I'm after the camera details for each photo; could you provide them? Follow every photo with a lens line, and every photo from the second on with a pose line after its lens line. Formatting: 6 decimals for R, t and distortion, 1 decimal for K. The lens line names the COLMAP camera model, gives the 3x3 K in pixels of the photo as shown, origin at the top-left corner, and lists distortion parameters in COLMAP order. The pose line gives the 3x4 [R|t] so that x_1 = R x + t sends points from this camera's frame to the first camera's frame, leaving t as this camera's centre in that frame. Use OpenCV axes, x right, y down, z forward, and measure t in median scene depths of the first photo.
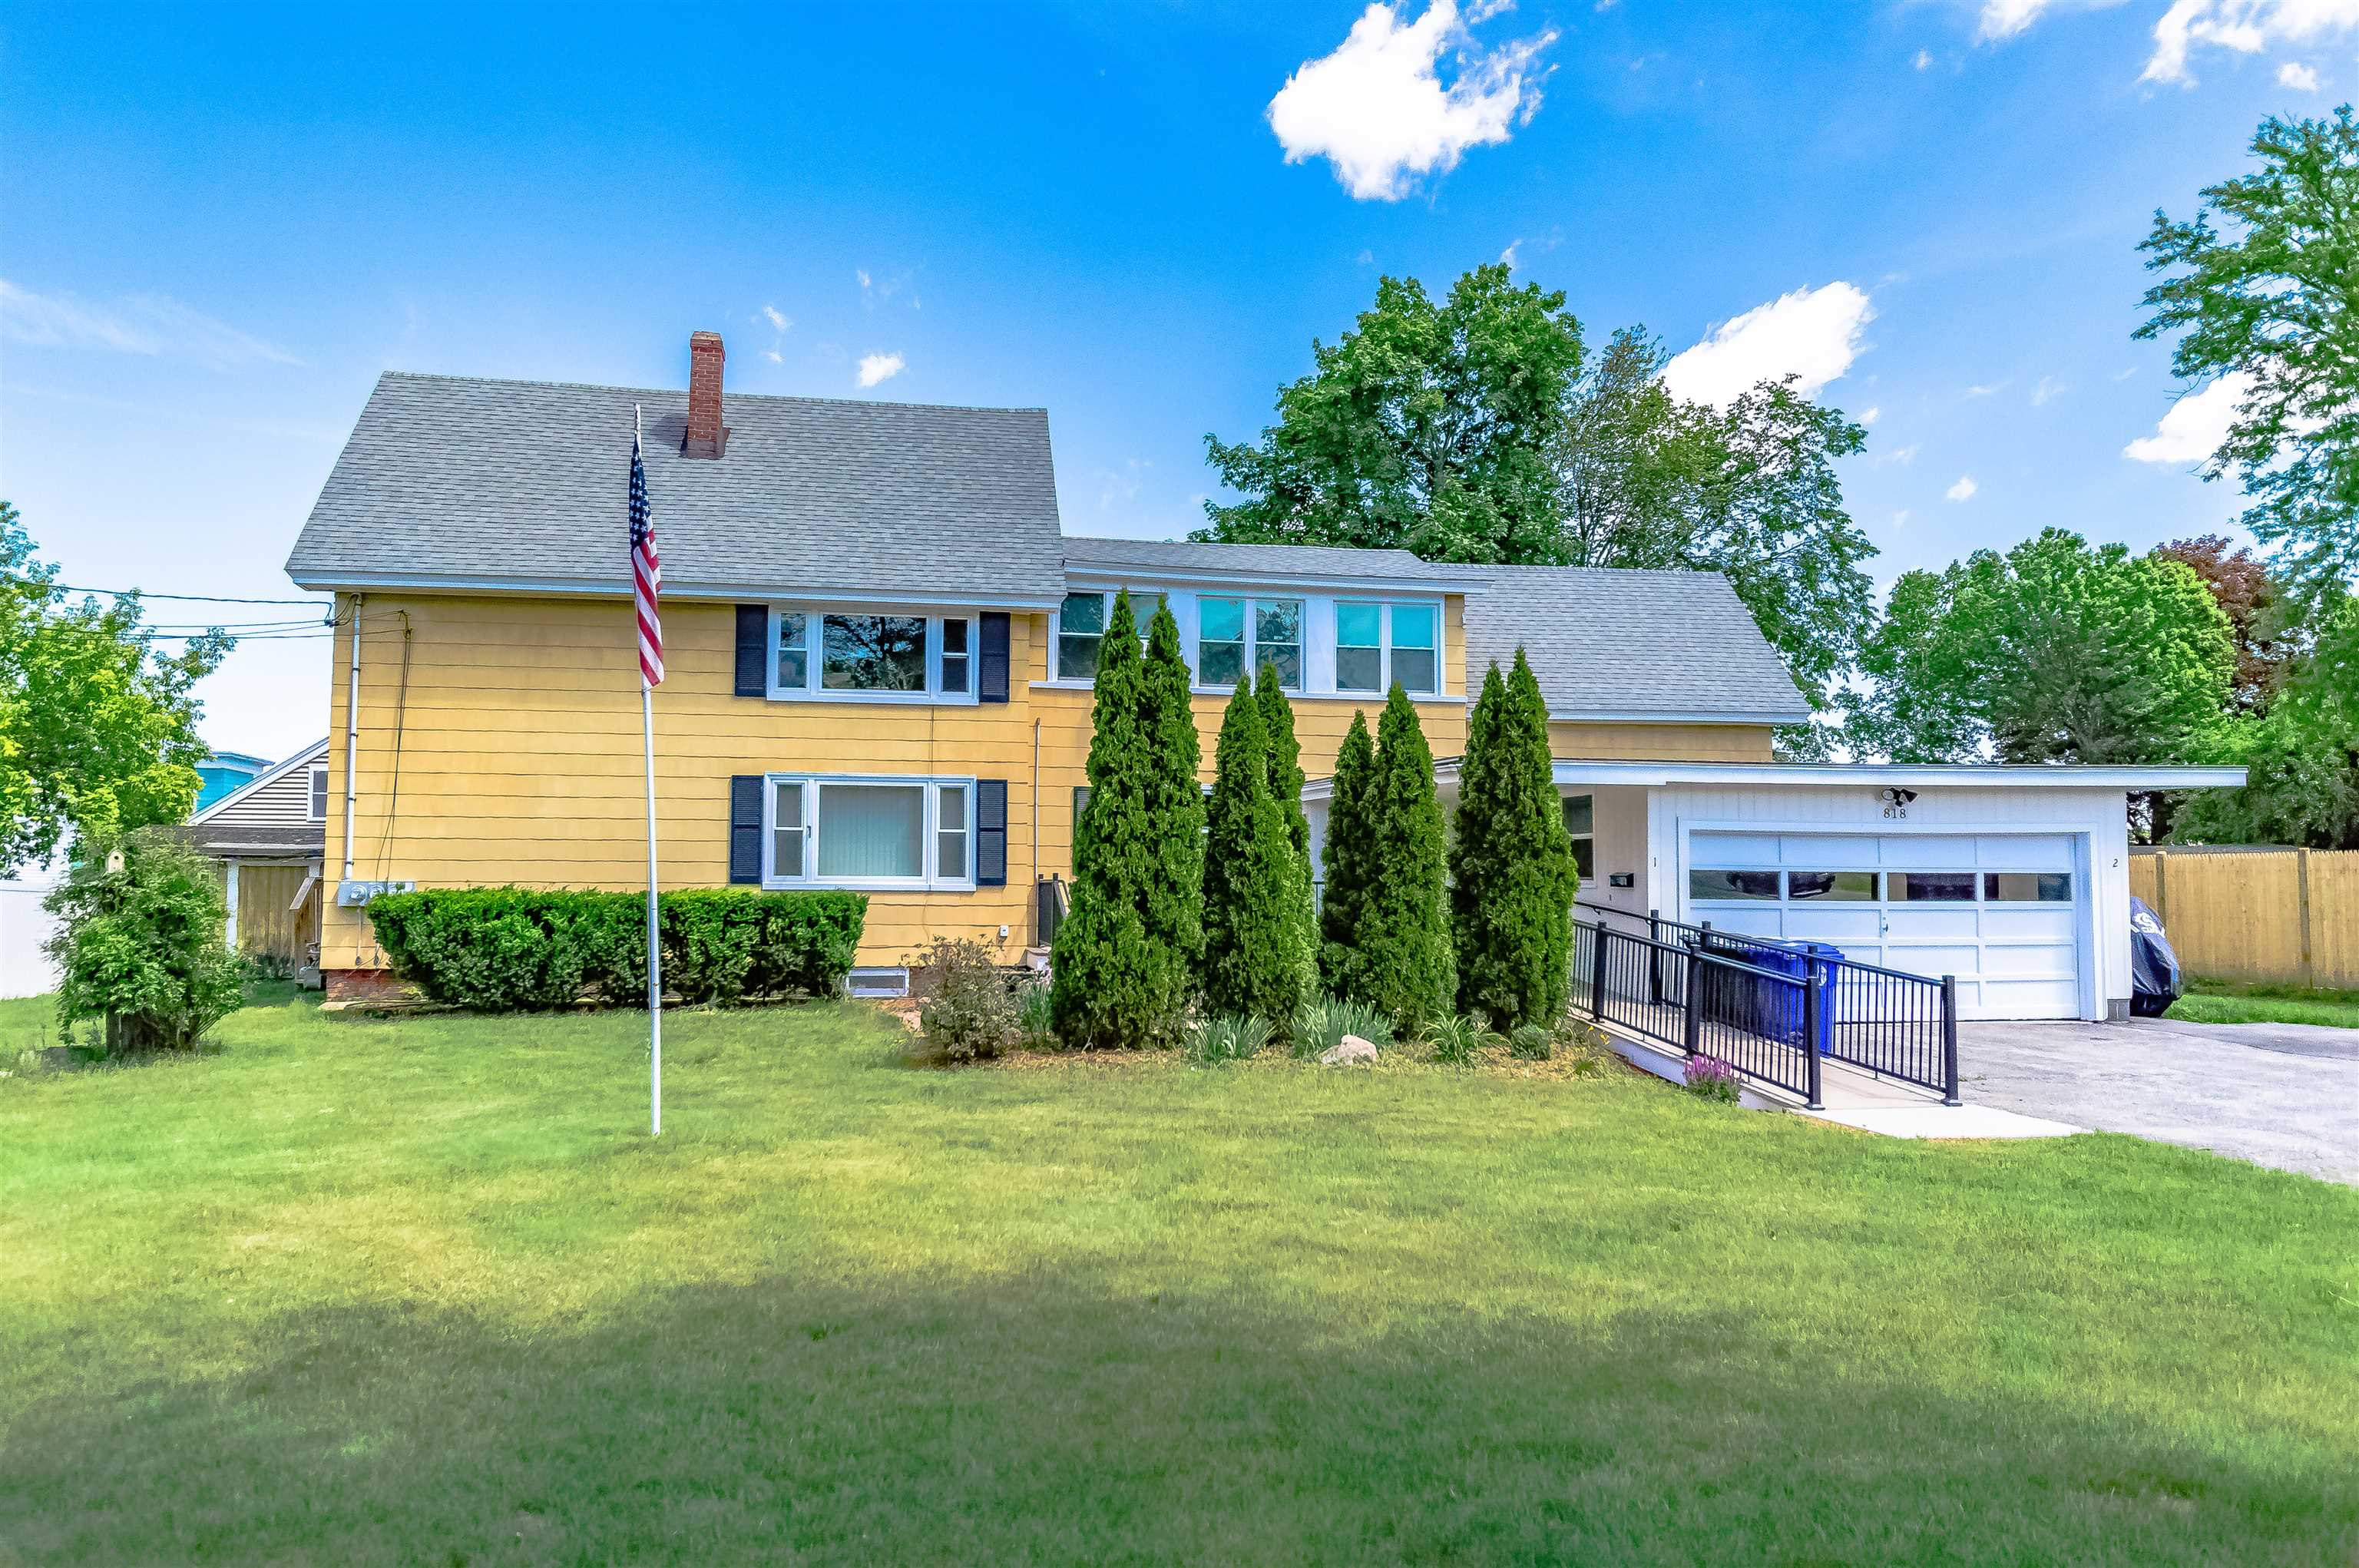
lens RADIAL K [[1585.1, 0, 1171.8], [0, 1585.1, 802.3], [0, 0, 1]] dist [-0.018647, 0.005645]
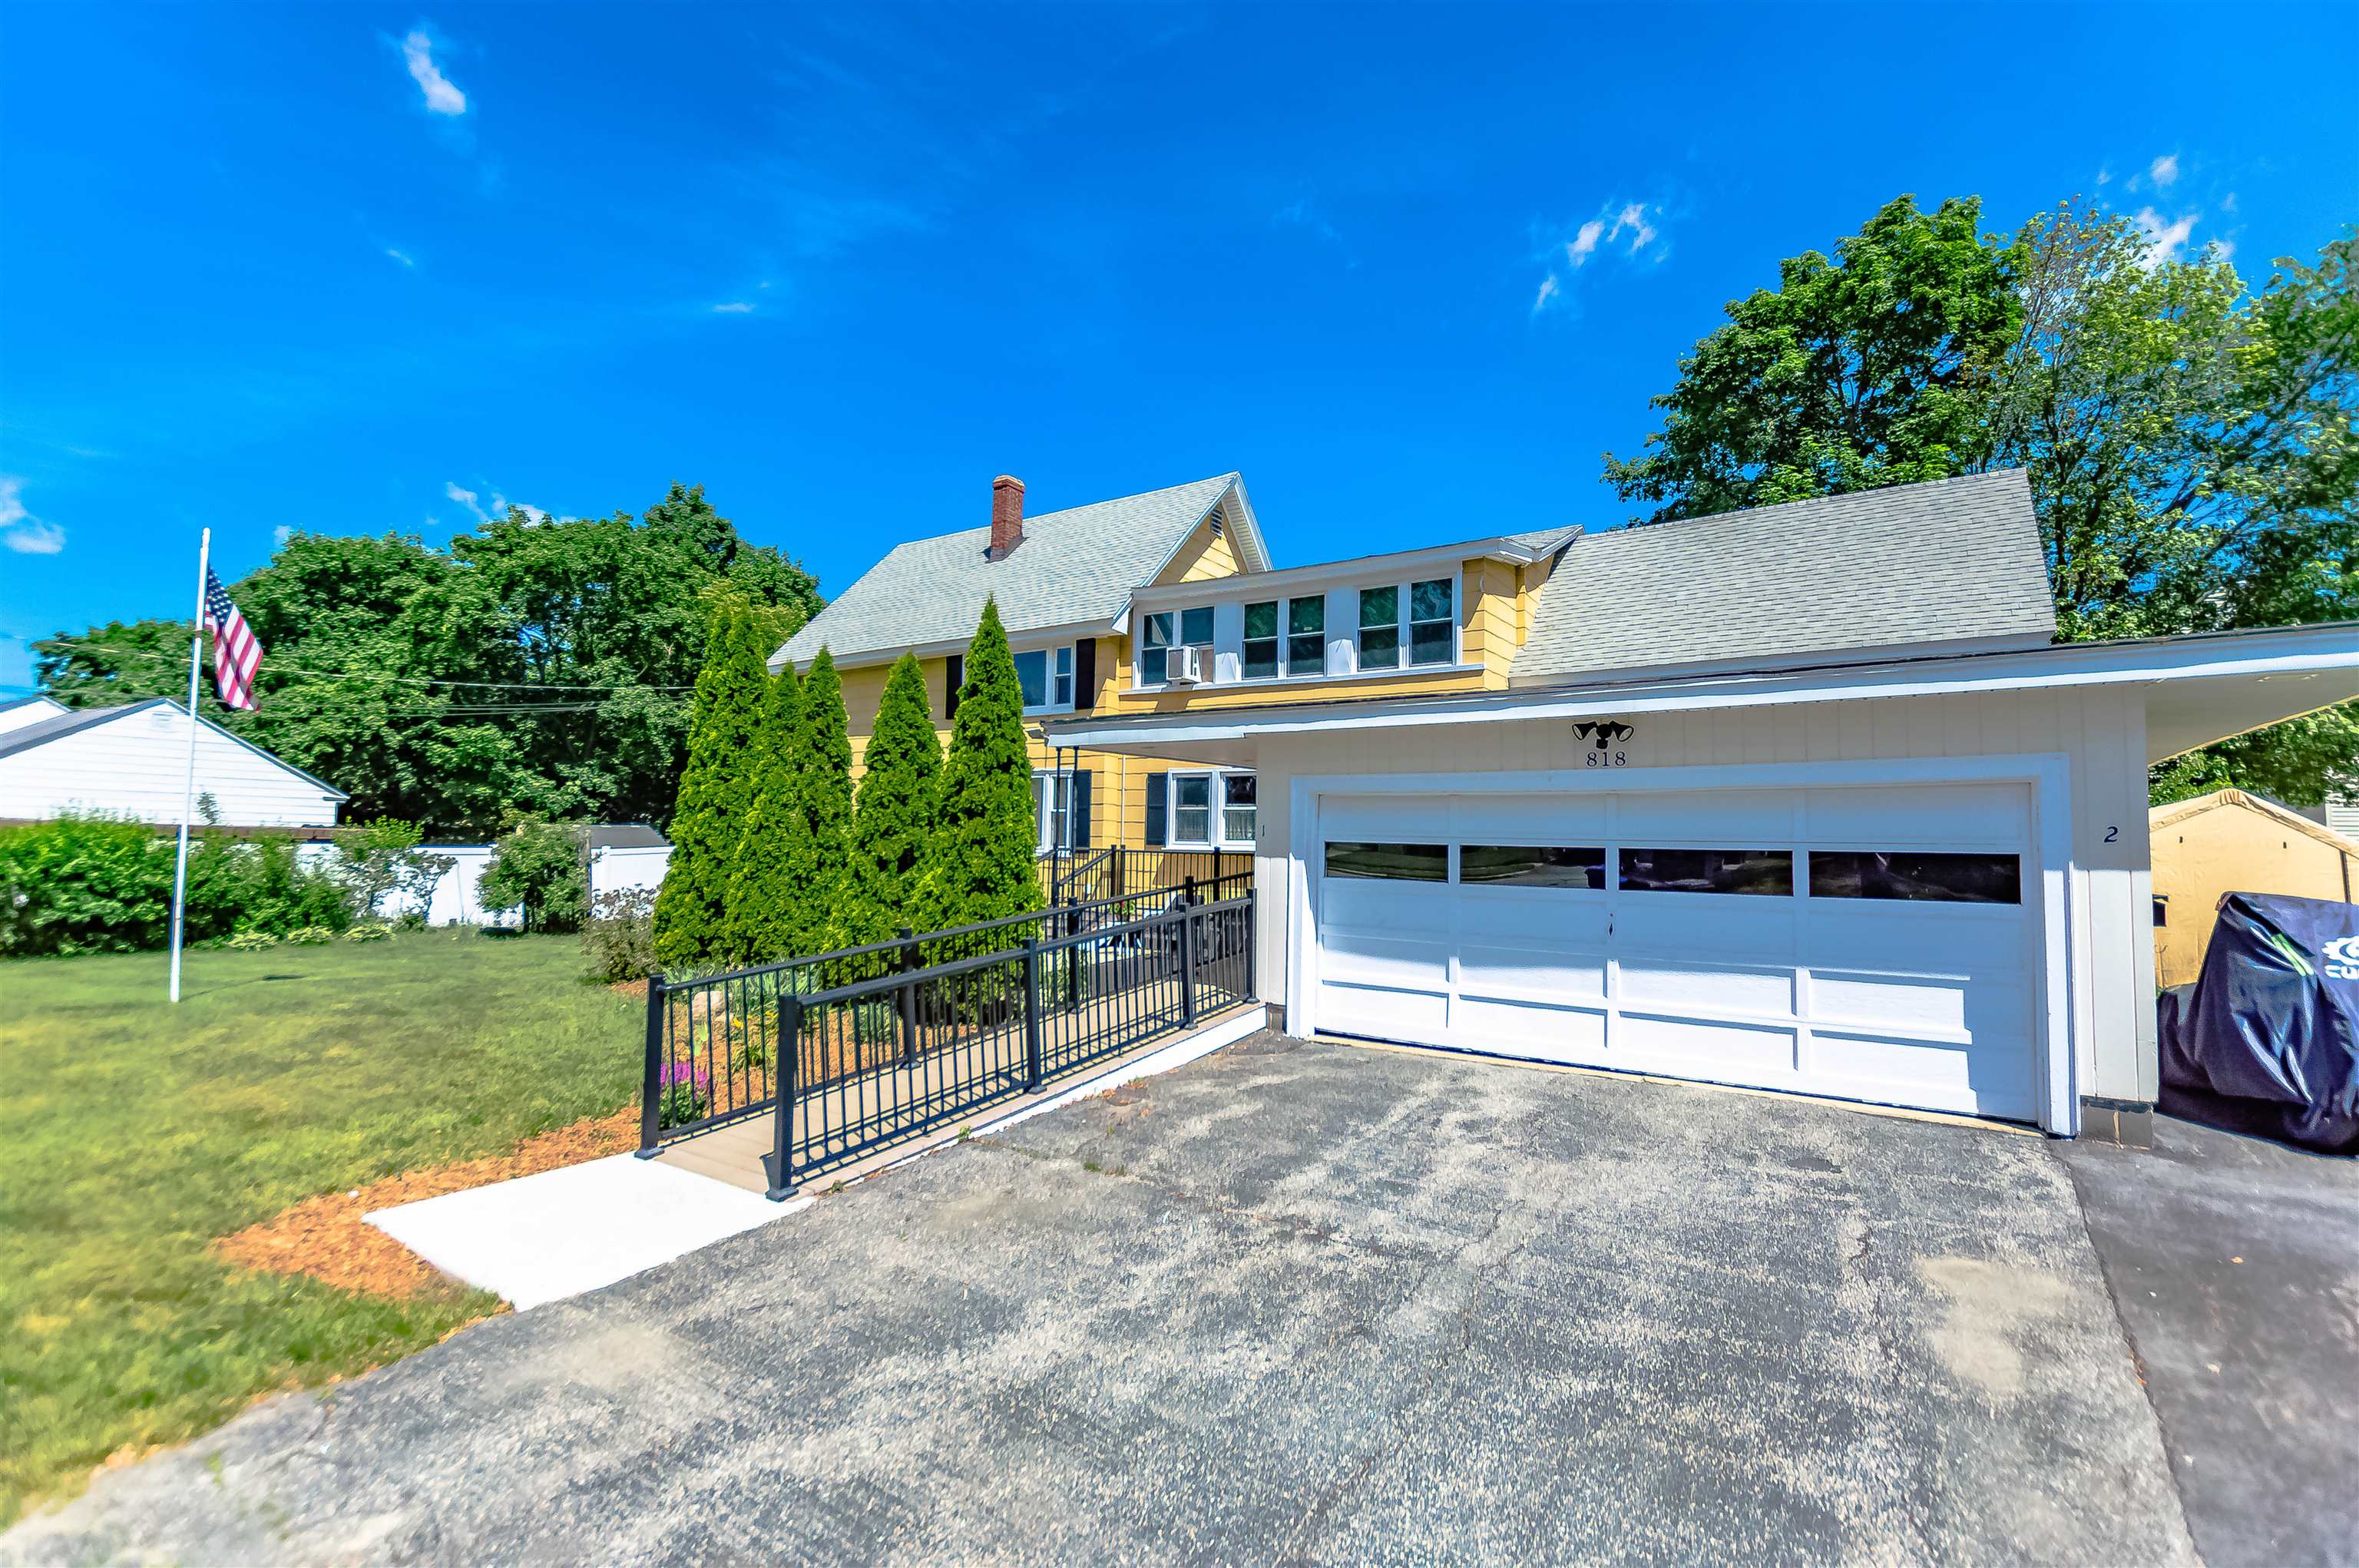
lens RADIAL K [[1036.5, 0, 1175.8], [0, 1036.5, 789.8], [0, 0, 1]] dist [0.000481, -0.000019]
pose [[0.709277, -0.030056, -0.704289, 0.536307], [0.018218, 0.999538, -0.024308, 0.023187], [0.704695, 0.004410, 0.709497, 0.471628]]
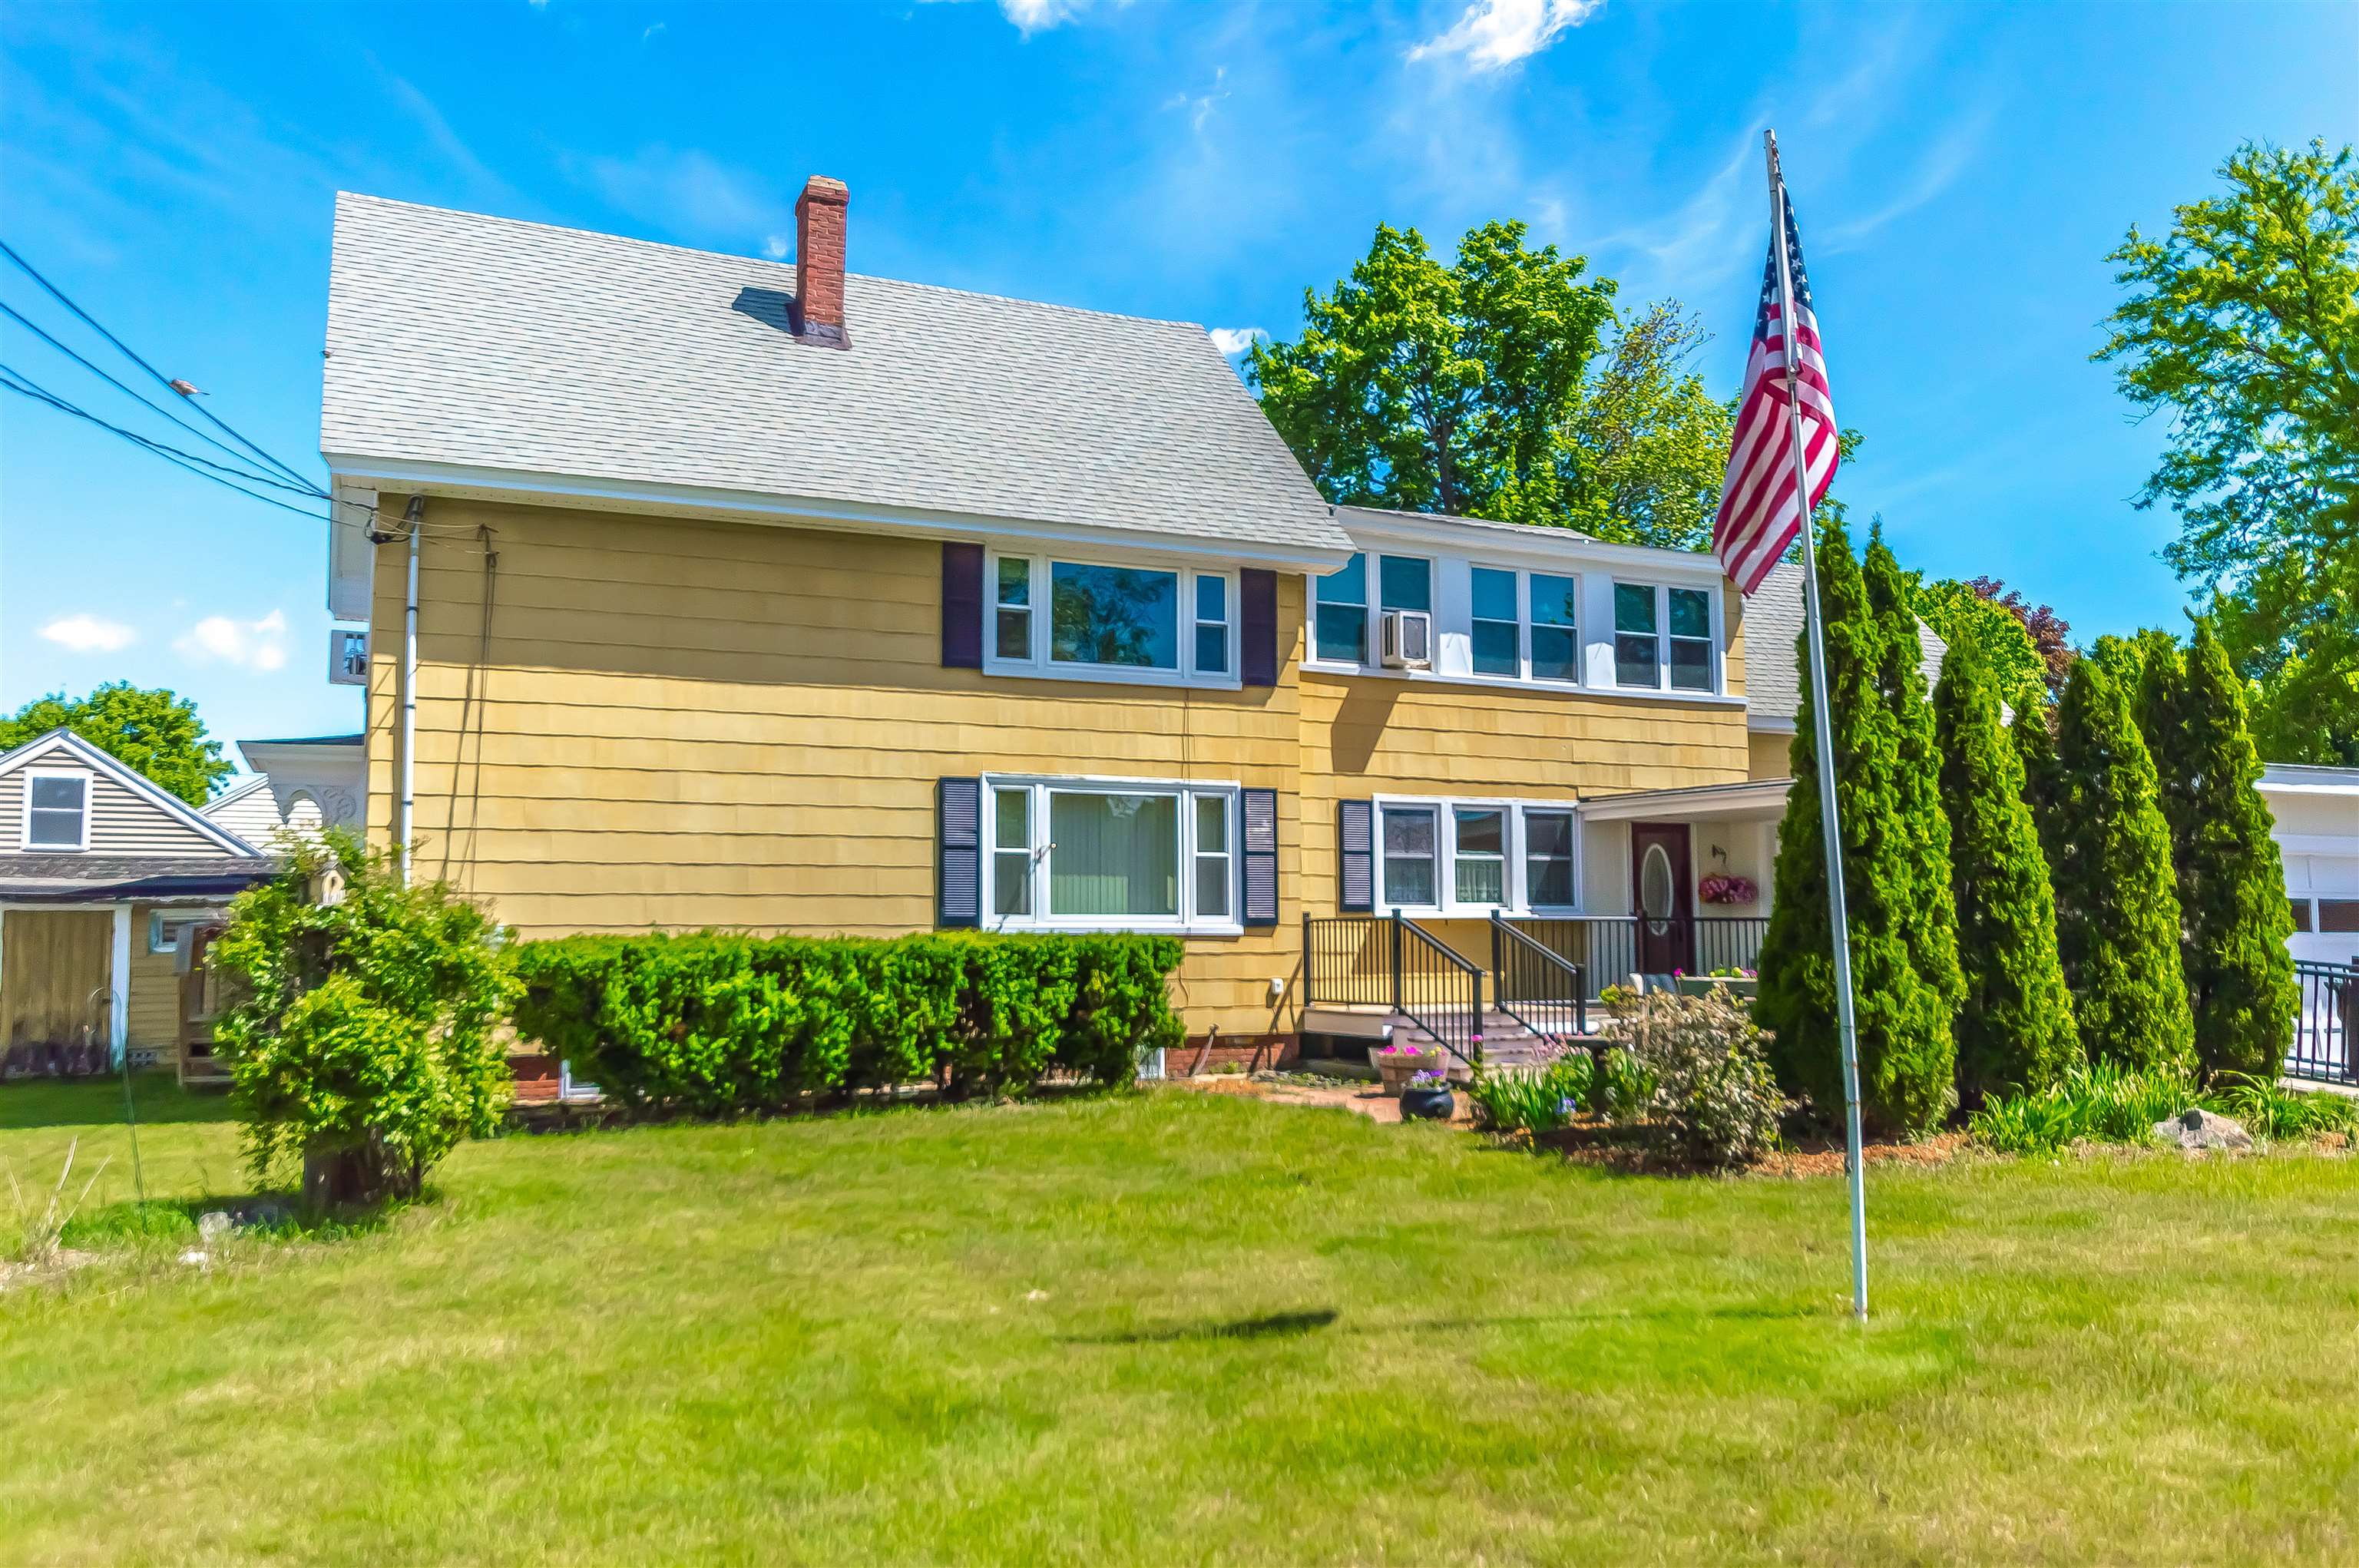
lens RADIAL K [[1763.6, 0, 1170.0], [0, 1763.6, 797.7], [0, 0, 1]] dist [-0.008165, -0.008423]
pose [[0.969195, 0.010456, 0.246071, -0.371273], [-0.003111, 0.999538, -0.030221, 0.016320], [-0.246274, 0.028524, 0.968780, 0.191782]]
